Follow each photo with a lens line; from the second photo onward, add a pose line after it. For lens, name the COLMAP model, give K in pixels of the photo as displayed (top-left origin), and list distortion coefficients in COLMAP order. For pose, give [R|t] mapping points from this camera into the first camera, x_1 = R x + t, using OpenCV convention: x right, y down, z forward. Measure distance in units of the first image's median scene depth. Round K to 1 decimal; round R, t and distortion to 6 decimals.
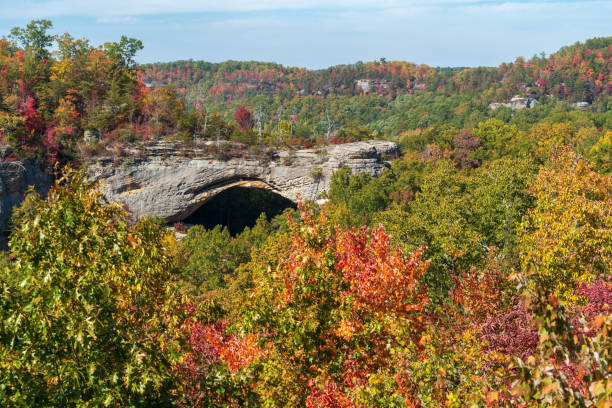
lens RADIAL K [[1233.0, 0, 307.6], [0, 1233.0, 200.3], [0, 0, 1]] dist [0.019982, 0.000000]
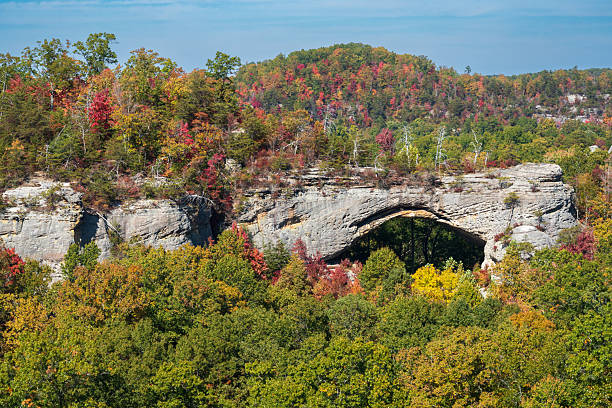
lens RADIAL K [[1545.4, 0, 287.5], [0, 1545.4, 217.5], [0, 0, 1]] dist [0.012705, 0.000000]
pose [[0.961463, -0.031647, 0.273106, -0.448393], [0.037859, 0.999130, -0.017502, 0.006044], [-0.272314, 0.027167, 0.961825, -0.069331]]
